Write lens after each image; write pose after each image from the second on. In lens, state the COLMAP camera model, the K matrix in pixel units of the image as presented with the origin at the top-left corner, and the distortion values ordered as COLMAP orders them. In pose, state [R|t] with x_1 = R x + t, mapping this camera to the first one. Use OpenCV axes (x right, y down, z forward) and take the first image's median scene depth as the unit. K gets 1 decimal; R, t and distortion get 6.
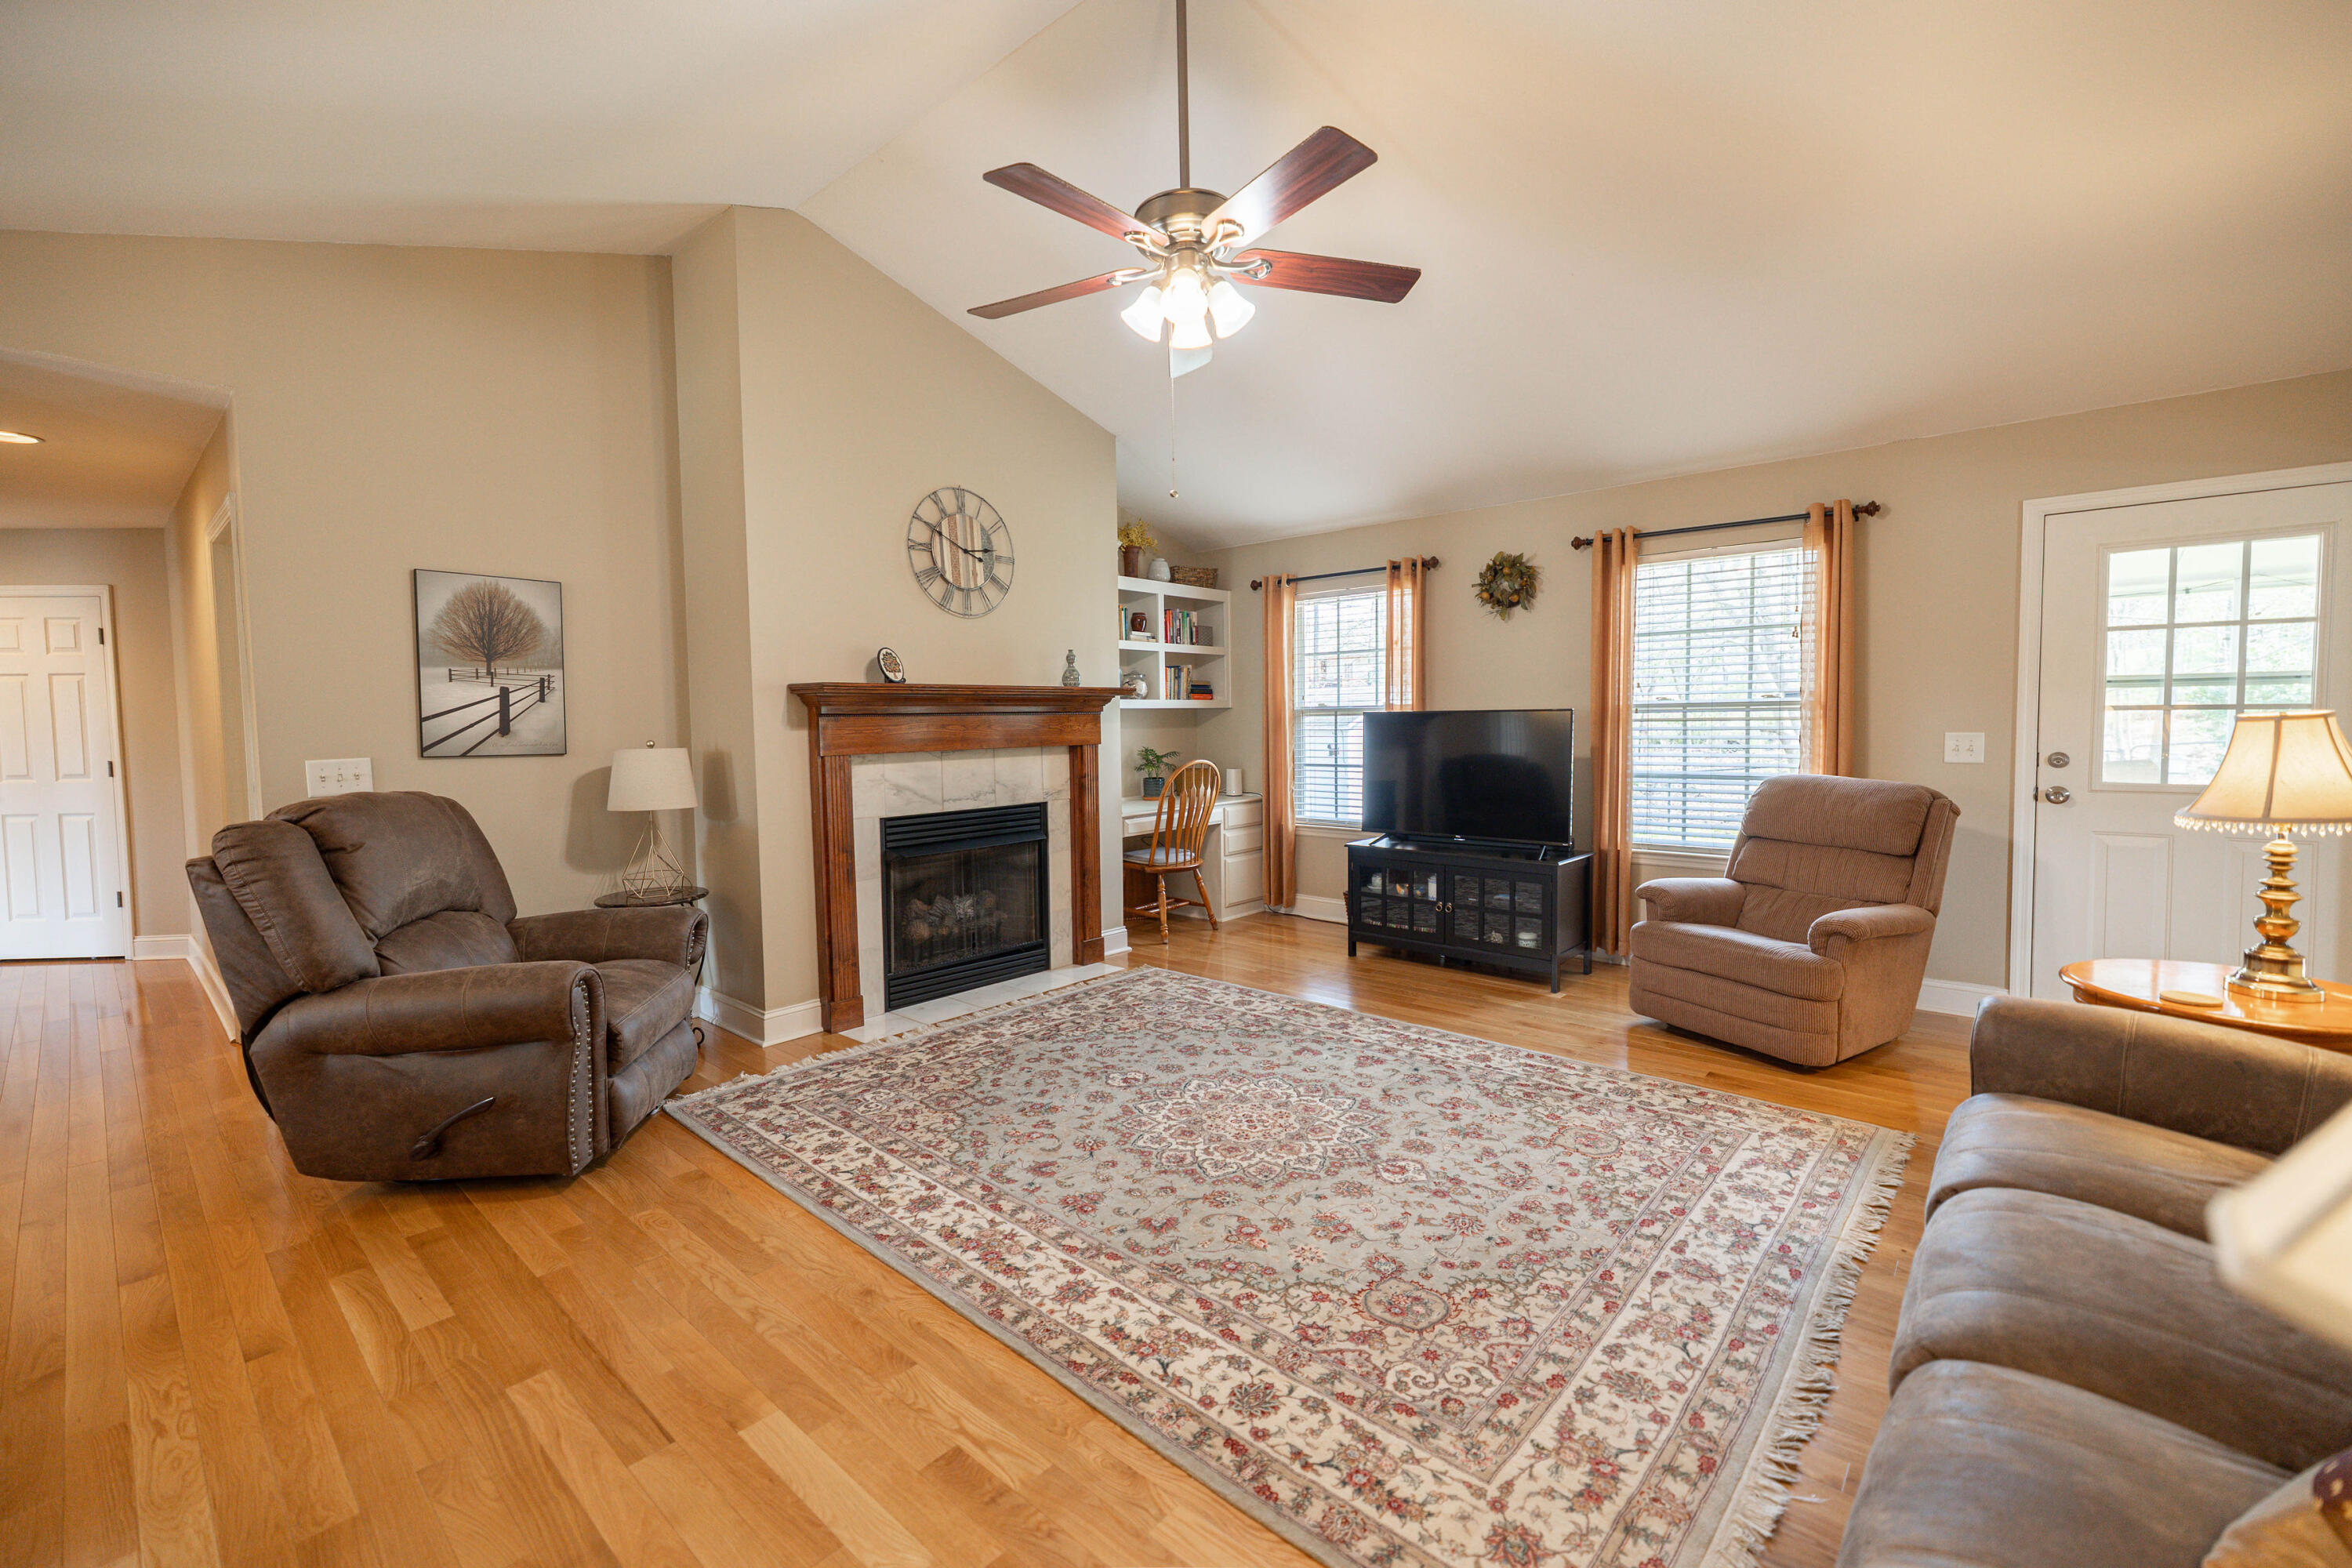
lens RADIAL K [[985.8, 0, 1165.8], [0, 985.8, 771.6], [0, 0, 1]] dist [0.000897, -0.000078]
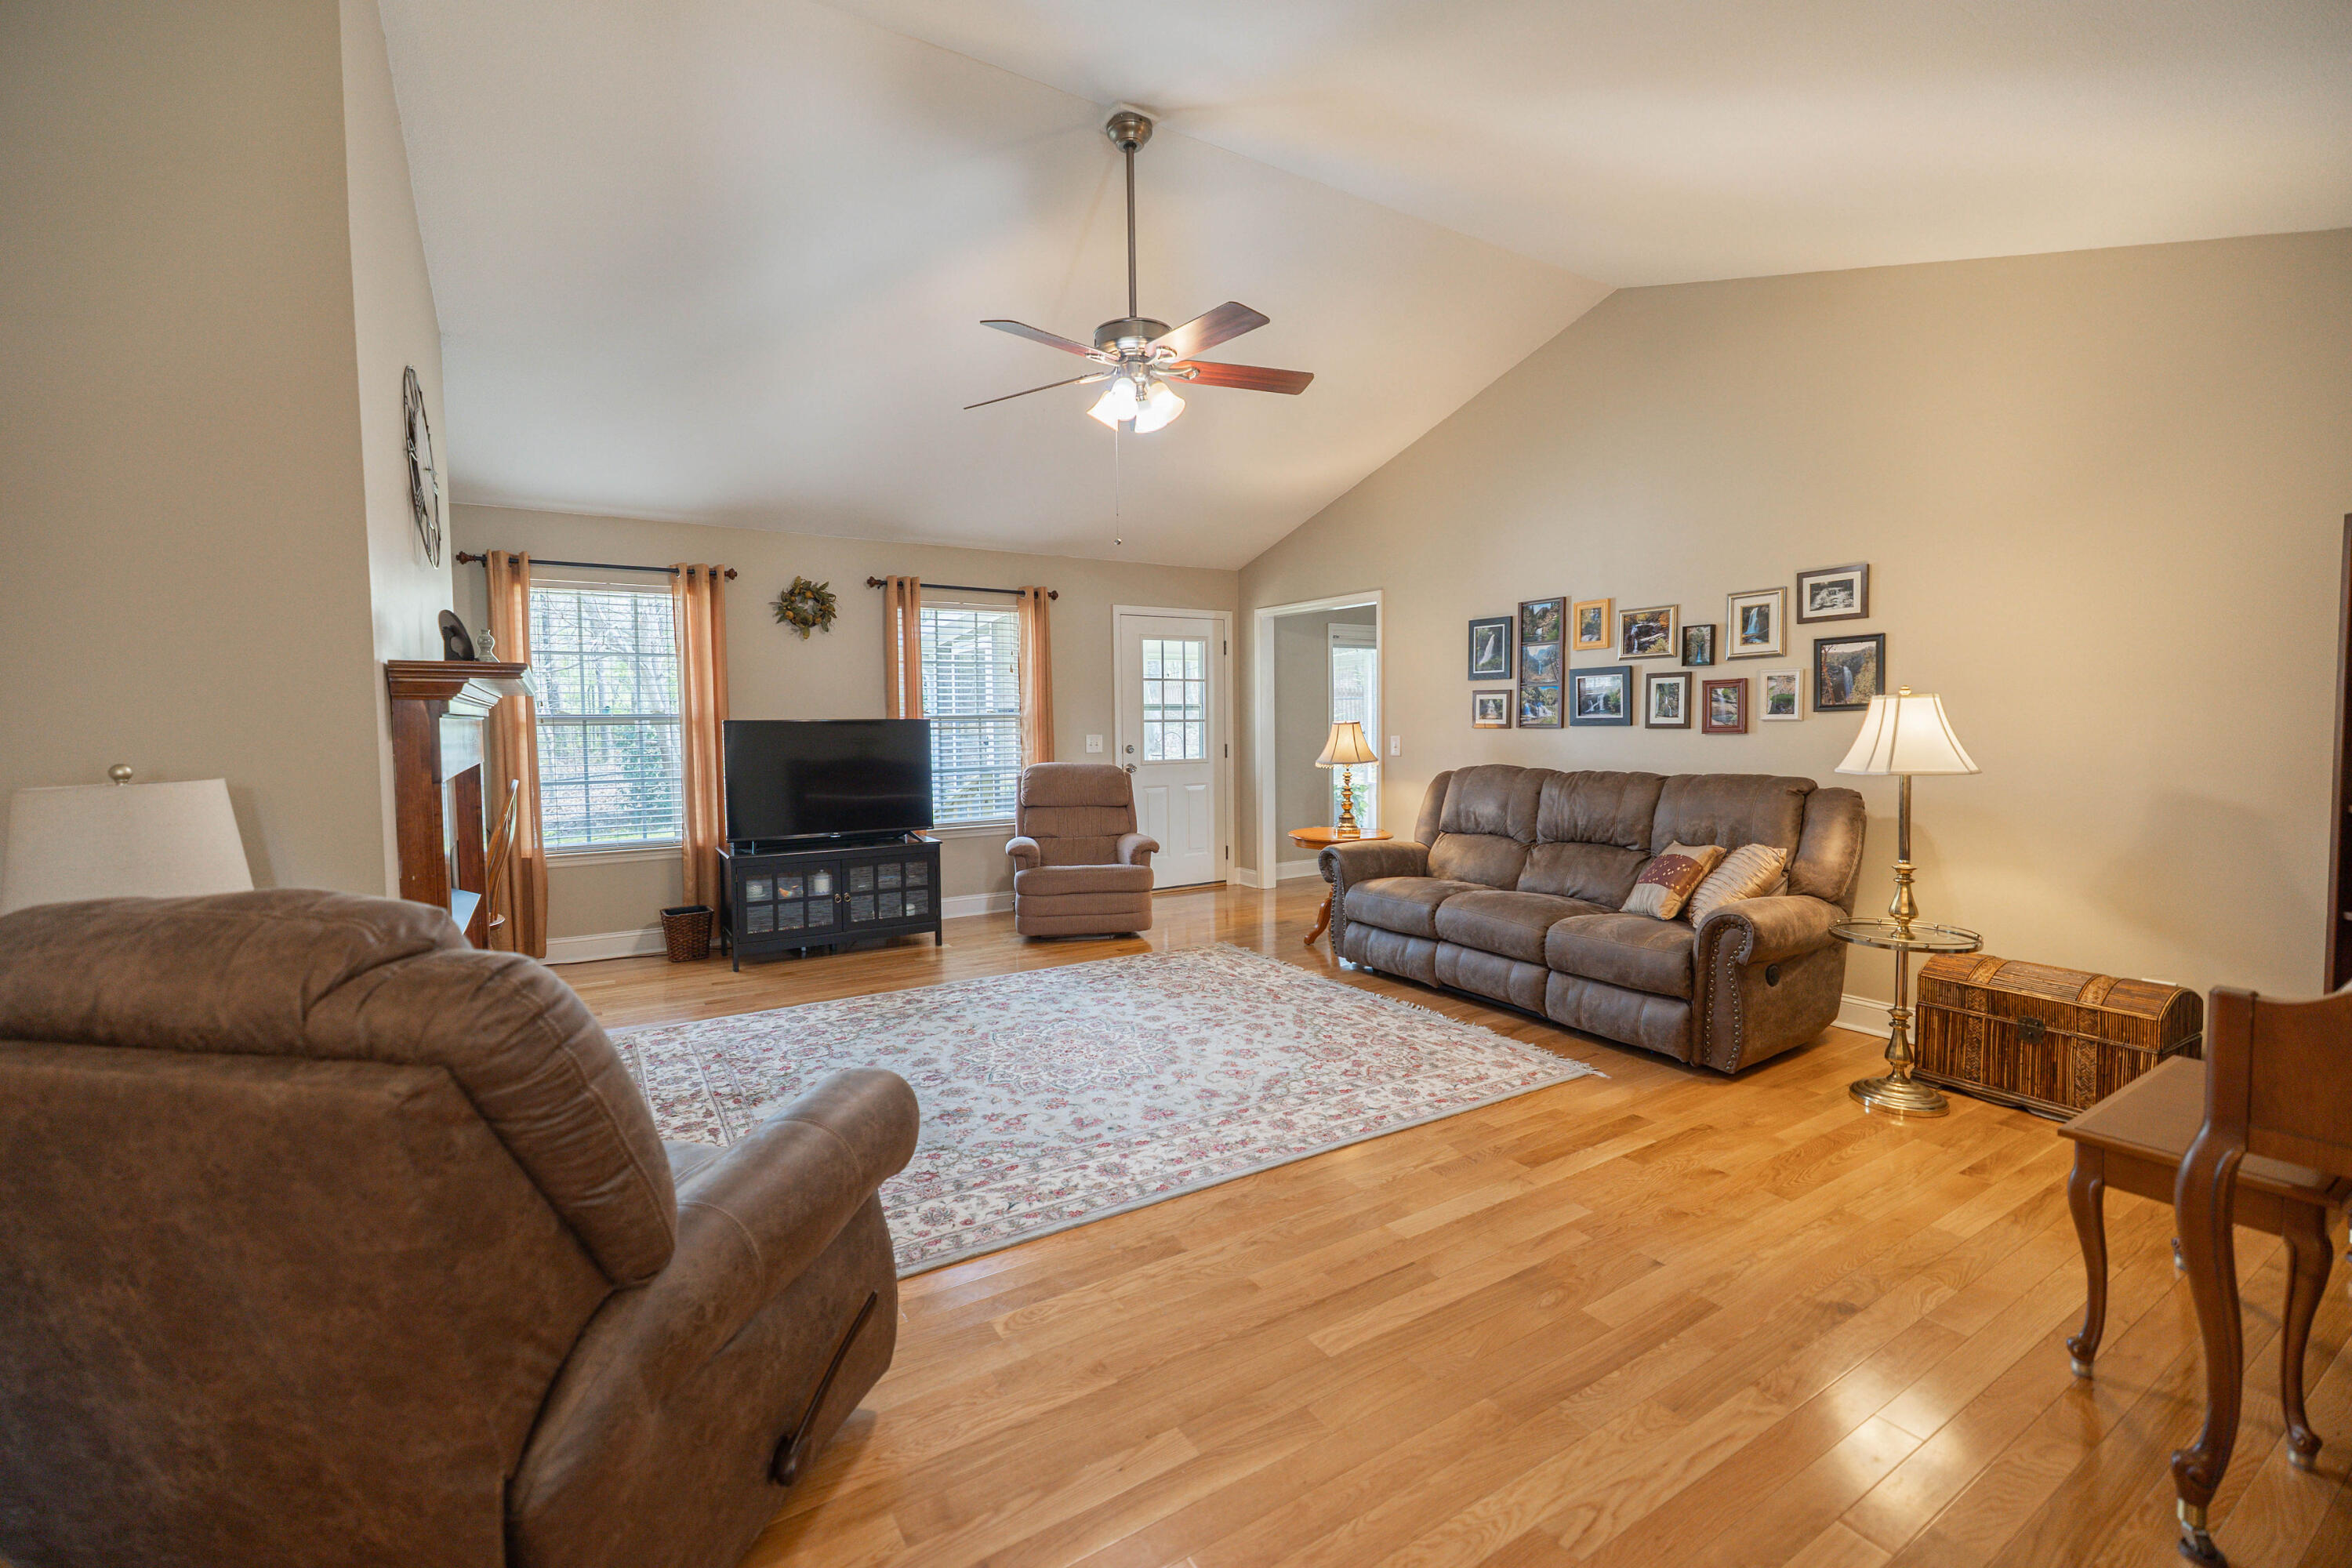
lens RADIAL K [[985.8, 0, 1167.6], [0, 985.8, 780.9], [0, 0, 1]] dist [0.000897, -0.000078]
pose [[0.282857, -0.049436, 0.957887, -0.871187], [0.058409, 0.997705, 0.034243, -0.012291], [-0.957382, 0.046263, 0.285095, 0.435707]]
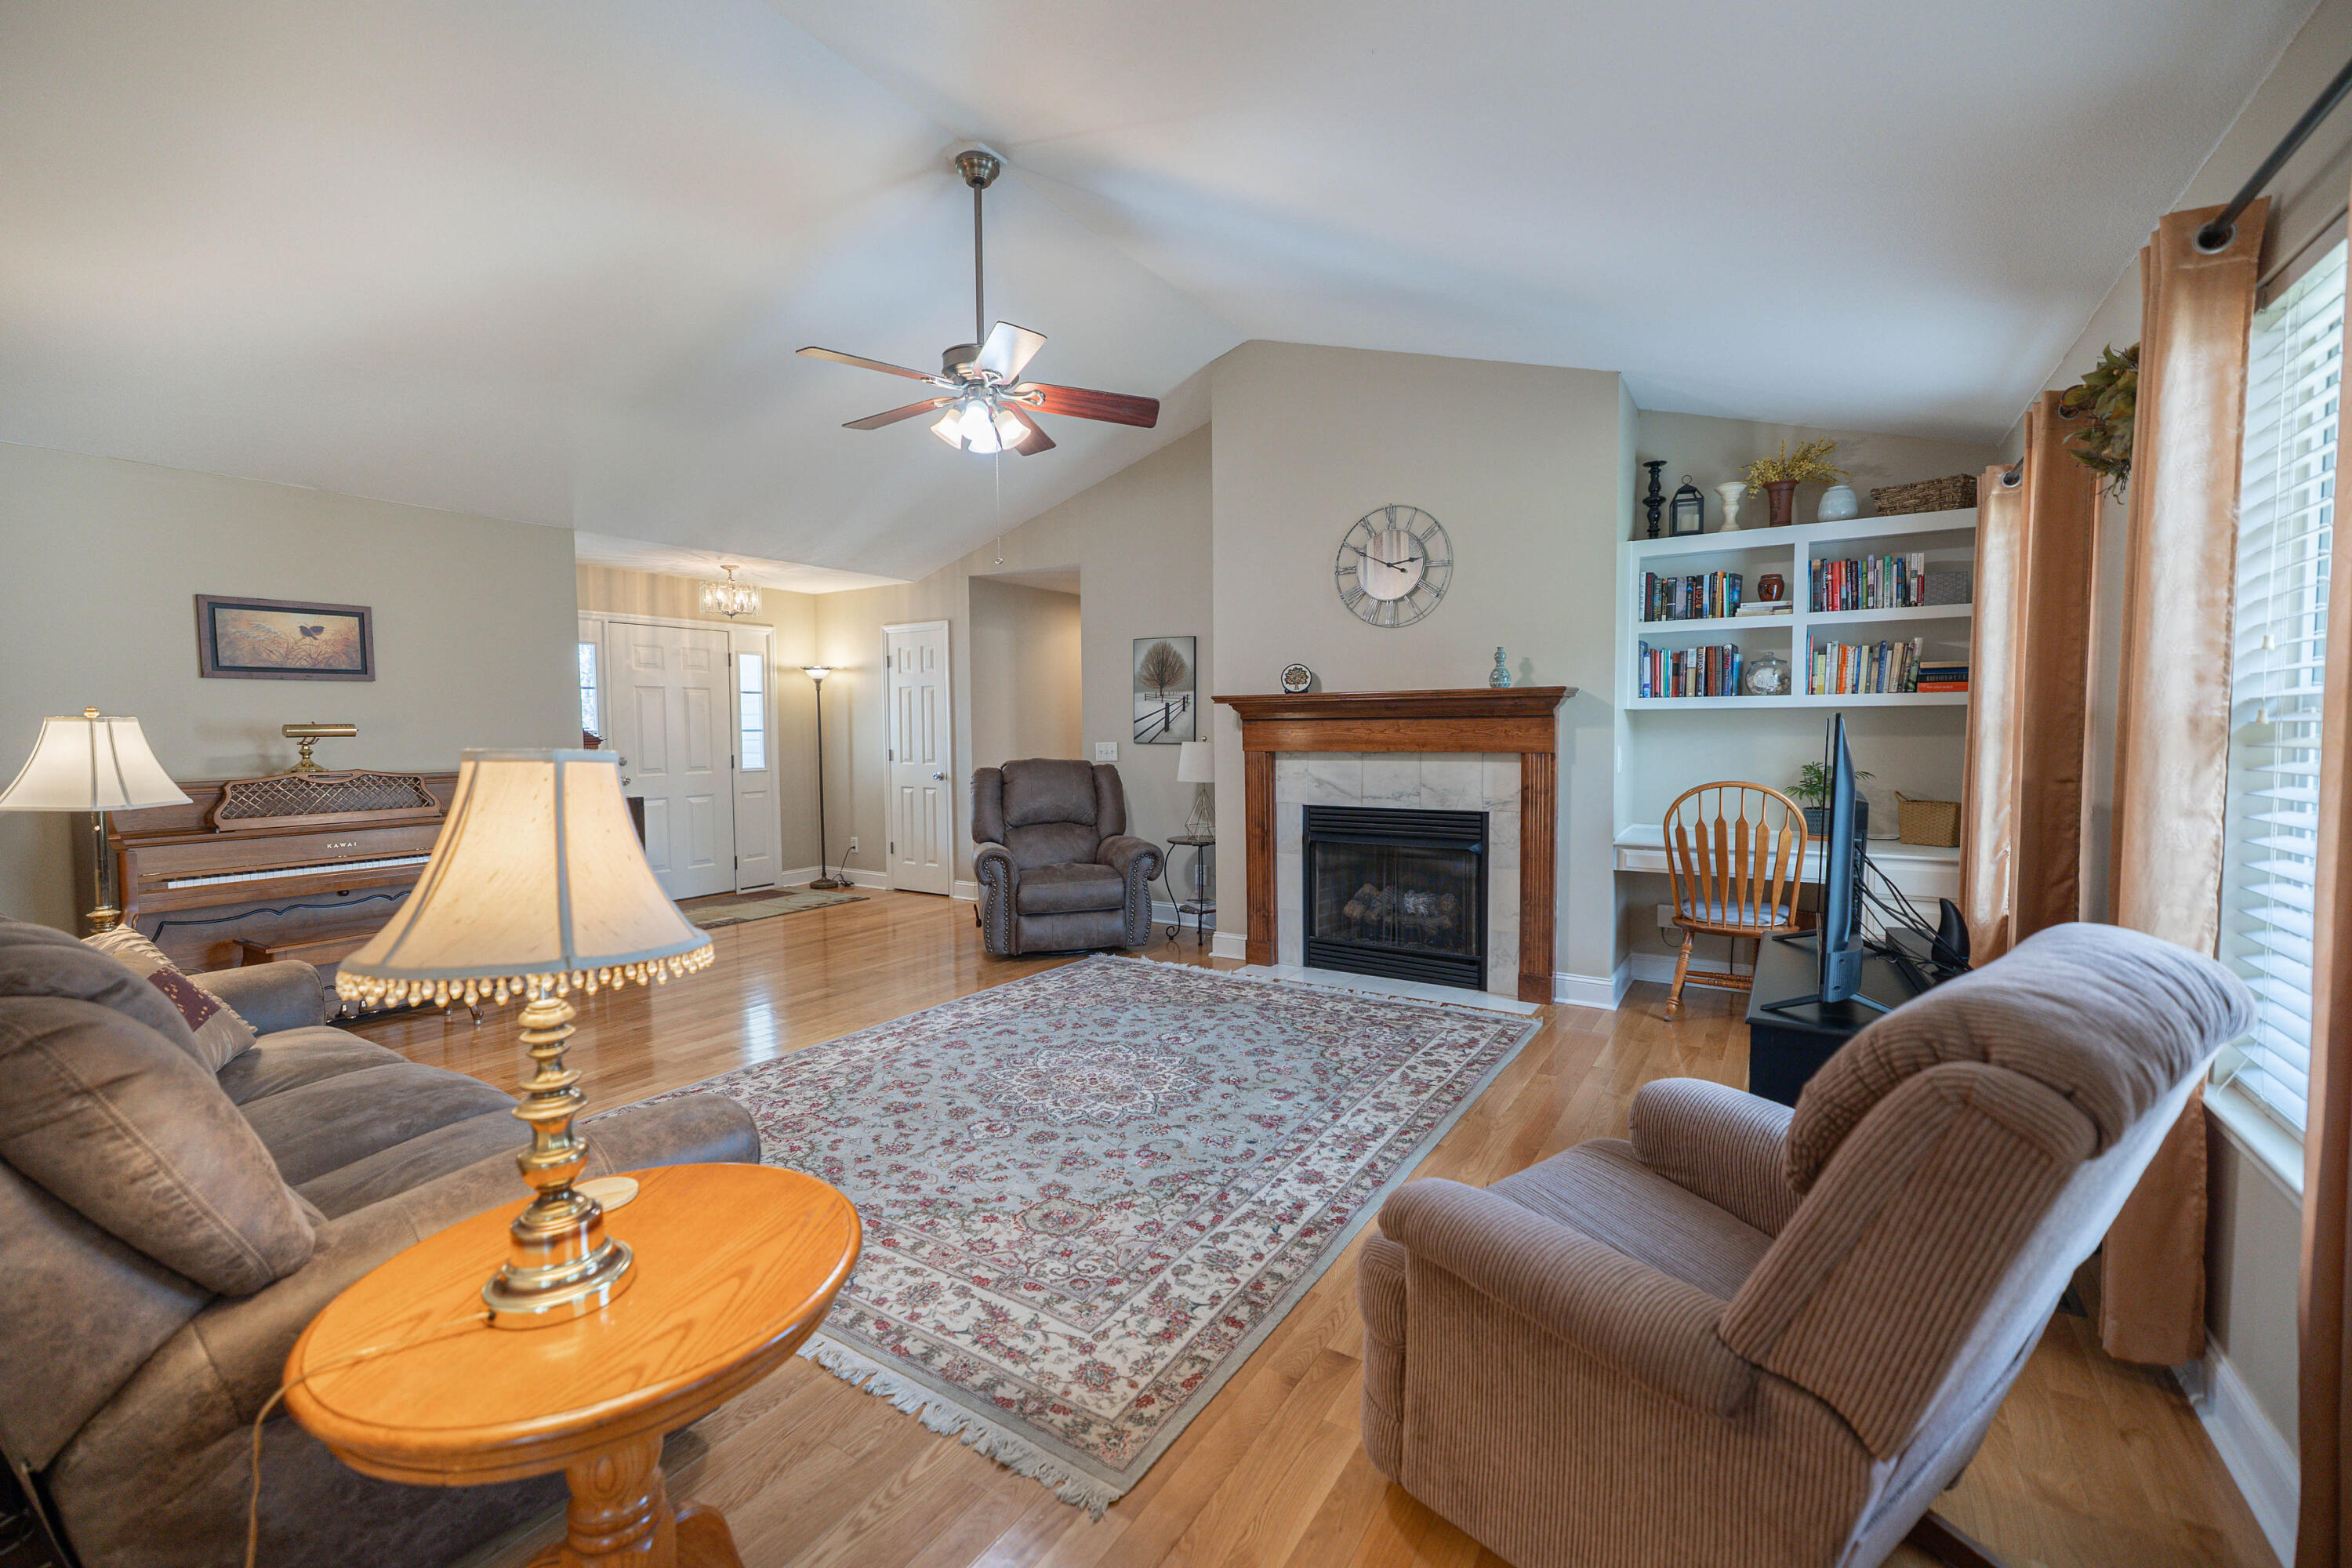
lens RADIAL K [[985.8, 0, 1170.7], [0, 985.8, 781.2], [0, 0, 1]] dist [0.000897, -0.000078]
pose [[0.163845, 0.067760, -0.984156, 1.018384], [-0.047109, 0.997037, 0.060804, -0.055834], [0.985361, 0.036401, 0.166551, 0.745359]]
